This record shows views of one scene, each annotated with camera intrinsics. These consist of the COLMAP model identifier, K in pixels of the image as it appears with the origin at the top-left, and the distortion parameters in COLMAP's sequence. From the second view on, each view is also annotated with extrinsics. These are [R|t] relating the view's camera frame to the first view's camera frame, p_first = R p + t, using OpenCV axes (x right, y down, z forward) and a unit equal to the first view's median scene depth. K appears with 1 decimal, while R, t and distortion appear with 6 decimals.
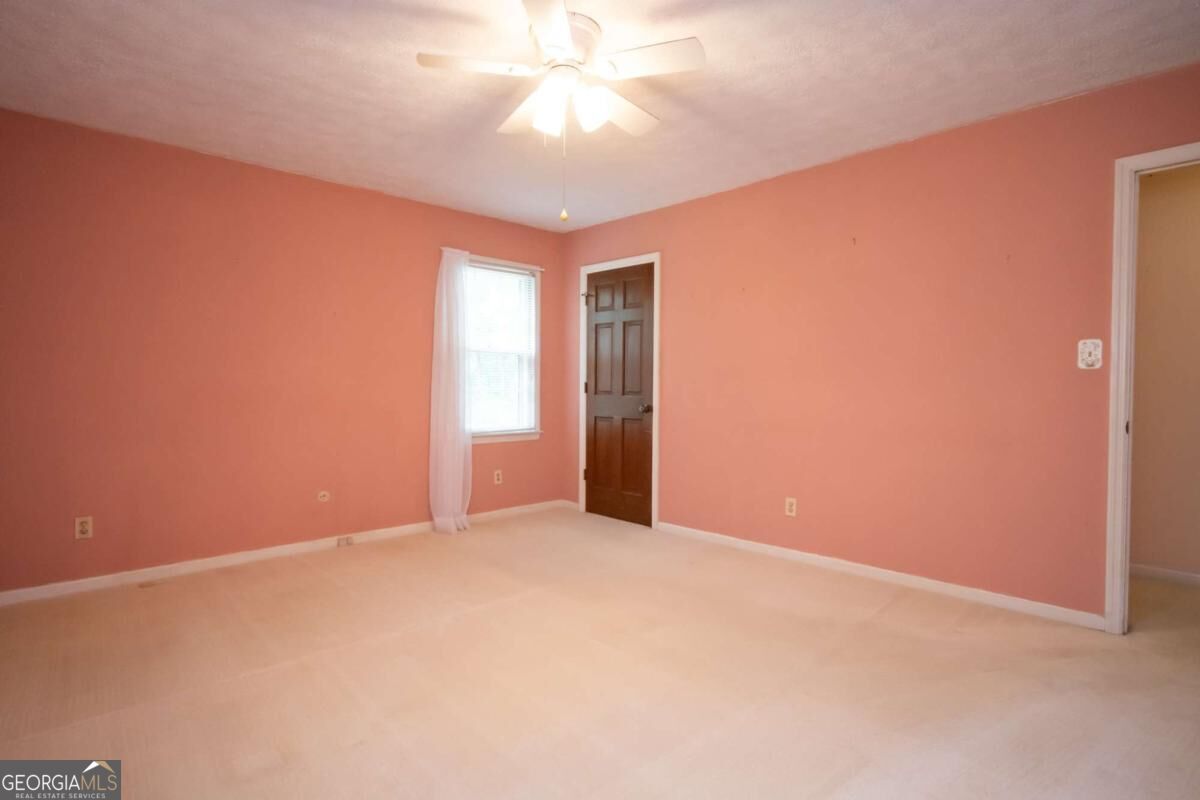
lens RADIAL K [[631.2, 0, 598.0], [0, 631.2, 397.9], [0, 0, 1]] dist [0.015776, -0.001111]
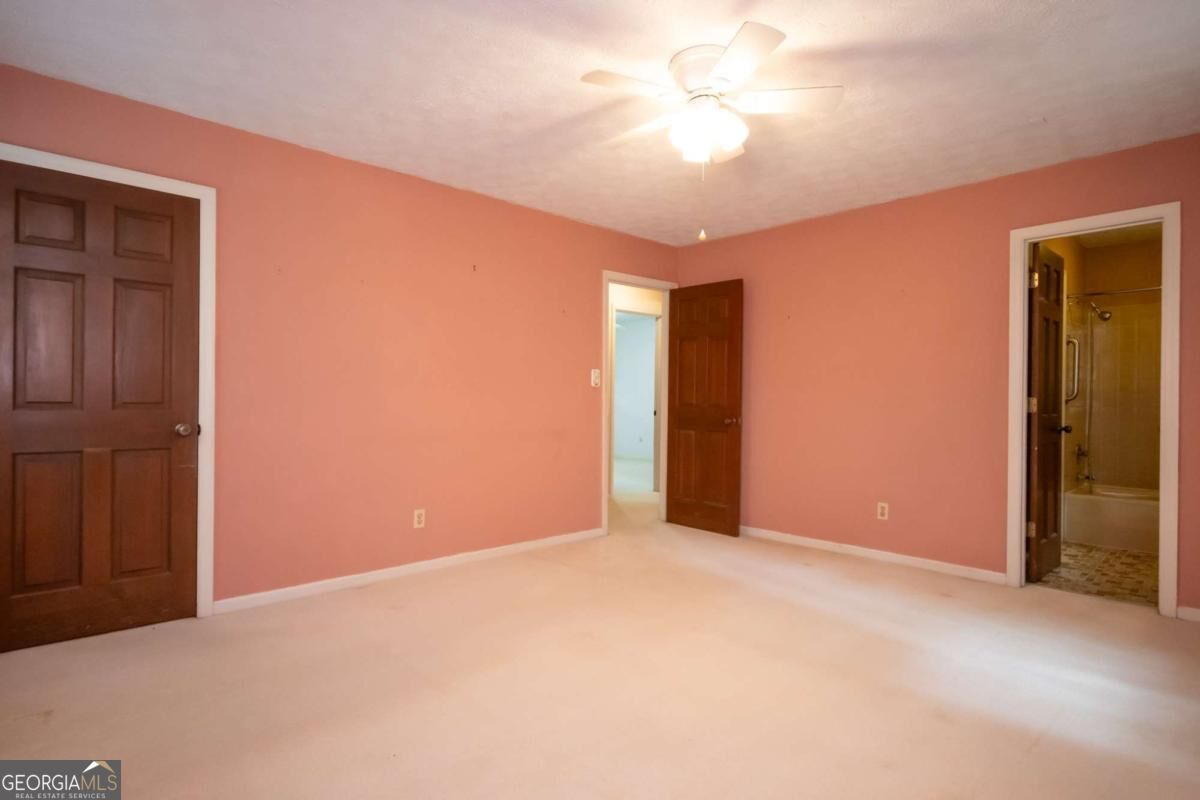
lens RADIAL K [[631.2, 0, 598.2], [0, 631.2, 395.6], [0, 0, 1]] dist [0.015776, -0.001111]
pose [[-0.007497, -0.005008, 0.999959, -0.530953], [0.005265, 0.999973, 0.005047, -0.017044], [-0.999958, 0.005303, -0.007471, 0.574490]]
